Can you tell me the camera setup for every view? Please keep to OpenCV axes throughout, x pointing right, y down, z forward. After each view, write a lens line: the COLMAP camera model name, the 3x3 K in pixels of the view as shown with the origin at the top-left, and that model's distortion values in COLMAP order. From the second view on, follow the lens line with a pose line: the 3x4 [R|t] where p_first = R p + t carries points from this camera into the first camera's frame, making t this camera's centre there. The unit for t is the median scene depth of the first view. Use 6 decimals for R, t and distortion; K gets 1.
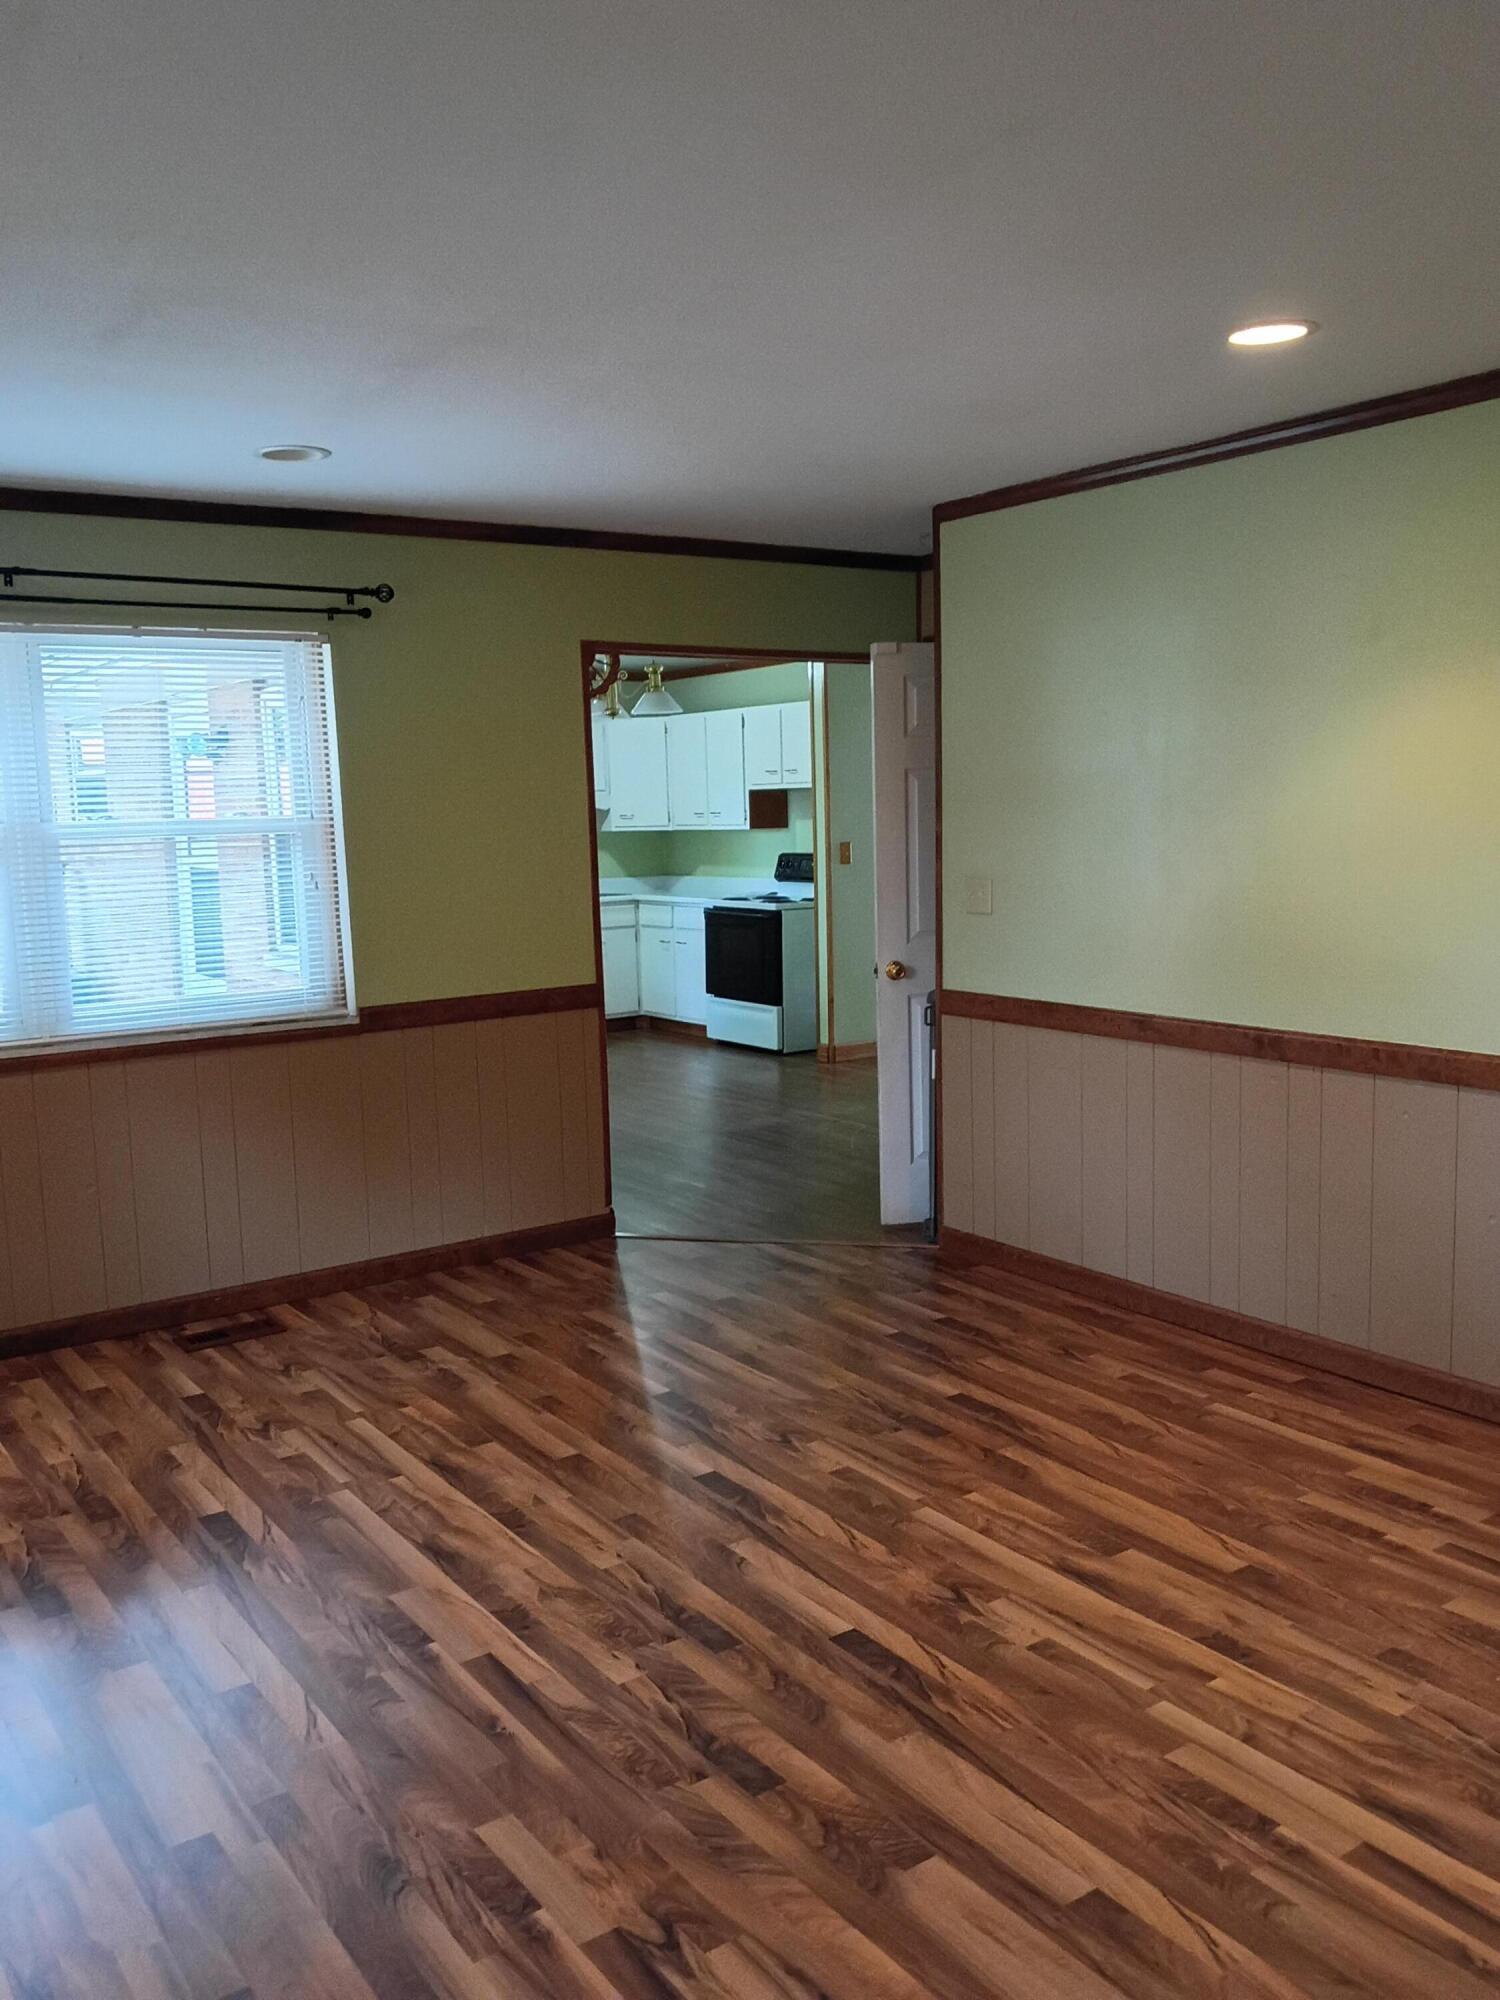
lens RADIAL K [[1647.4, 0, 752.8], [0, 1647.4, 1004.0], [0, 0, 1]] dist [0.057500, -0.086104]
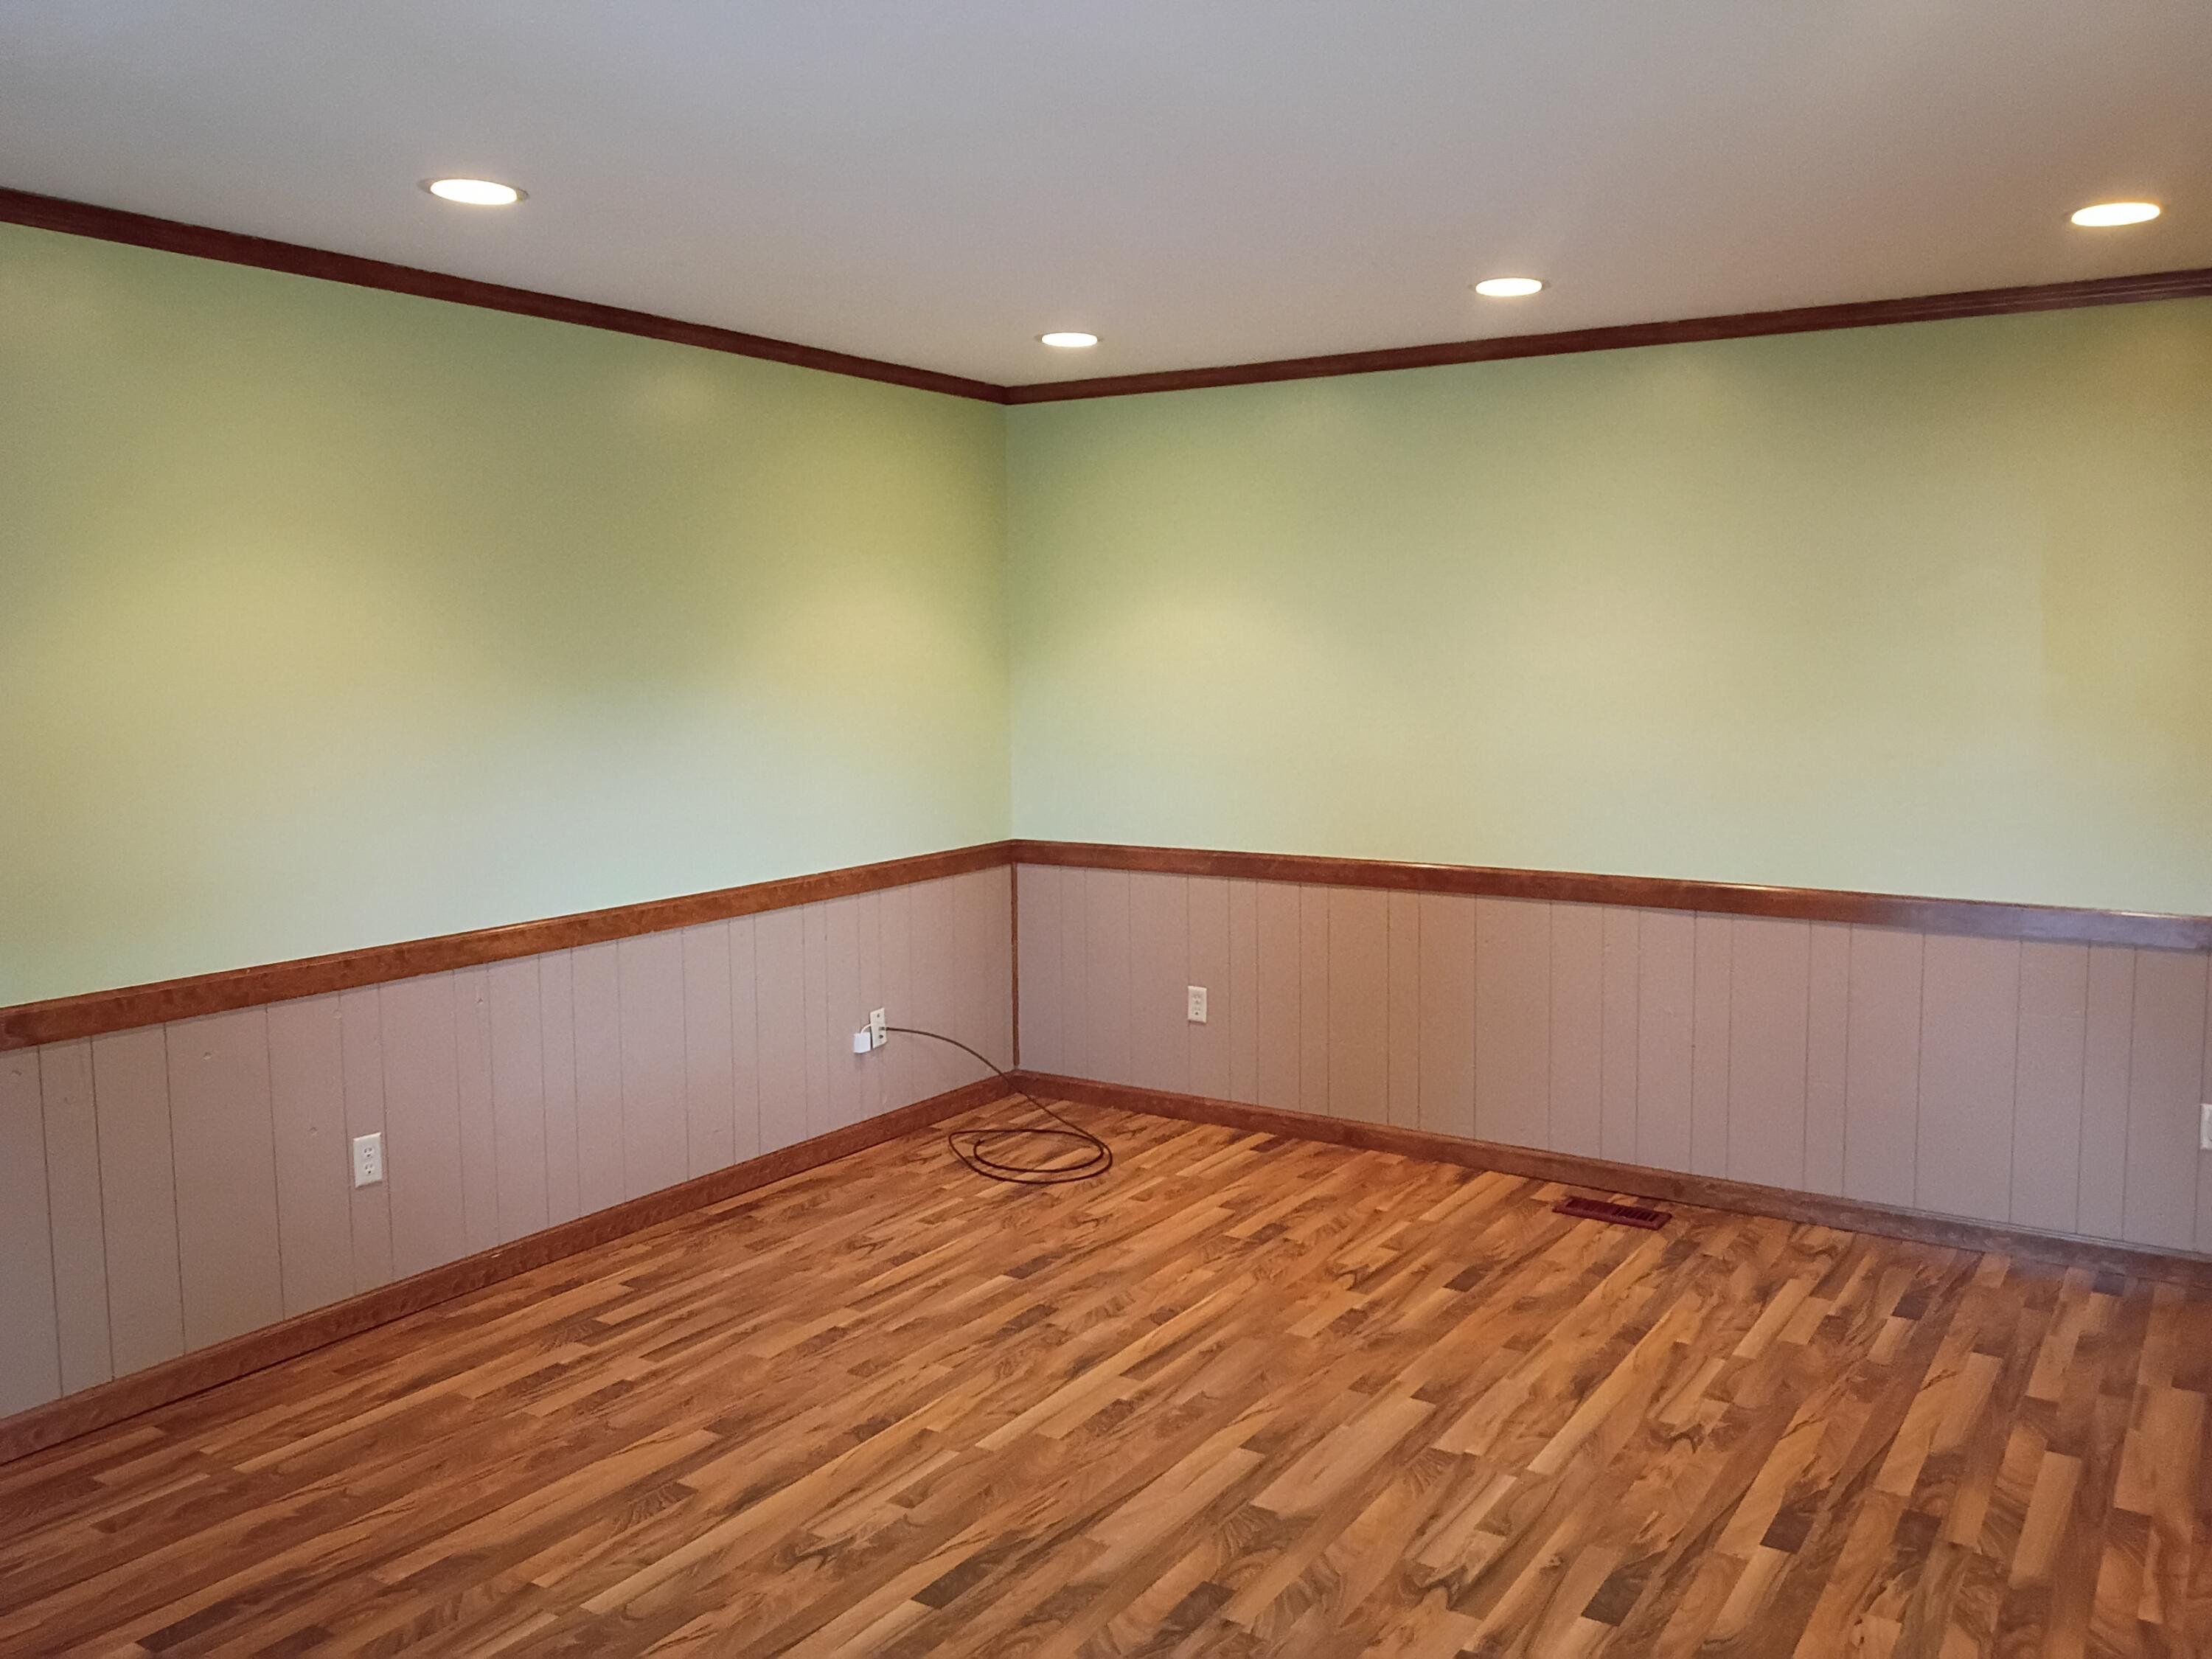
lens RADIAL K [[1822.0, 0, 1112.6], [0, 1822.0, 813.6], [0, 0, 1]] dist [0.057500, -0.086104]
pose [[-0.377689, -0.061569, 0.923883, -0.864762], [0.128591, 0.984630, 0.118186, -0.144512], [-0.916960, 0.163441, -0.363967, 1.181385]]
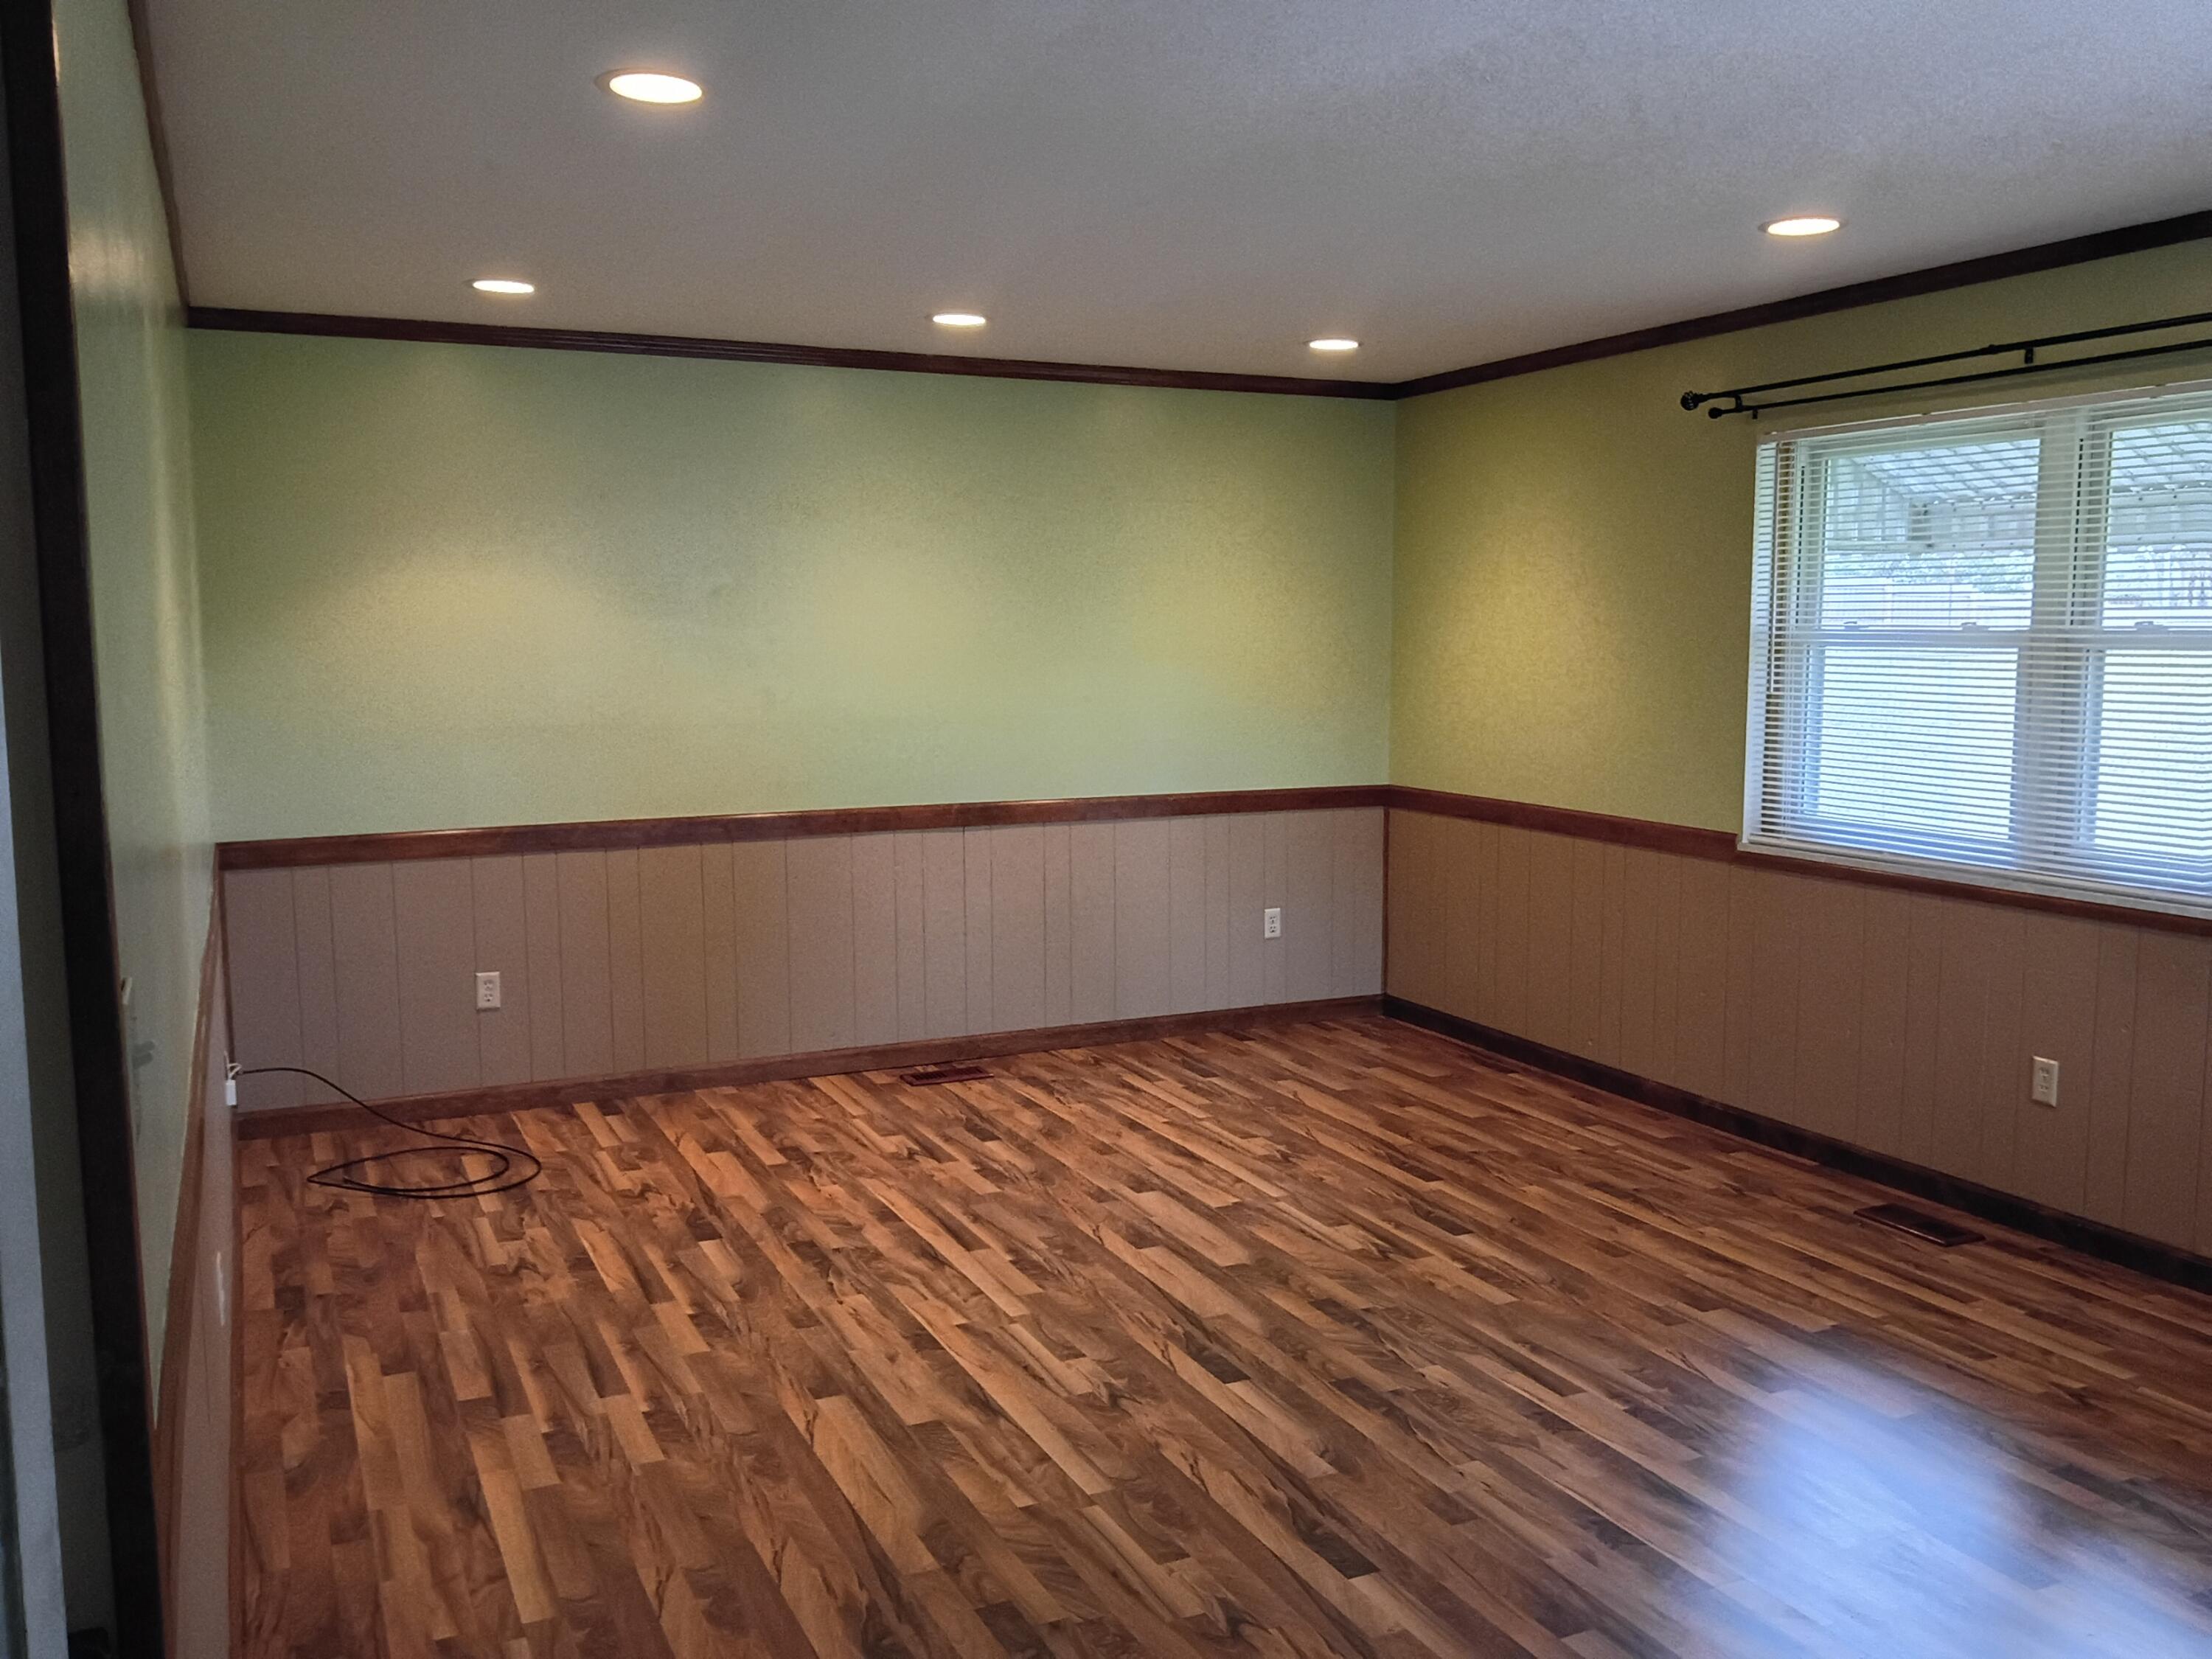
lens RADIAL K [[1822.0, 0, 1099.8], [0, 1822.0, 819.2], [0, 0, 1]] dist [0.057500, -0.086104]
pose [[-0.984364, 0.012438, 0.175706, -0.073389], [0.051546, 0.974177, 0.219821, -0.253041], [-0.168434, 0.225441, -0.959587, 2.068759]]
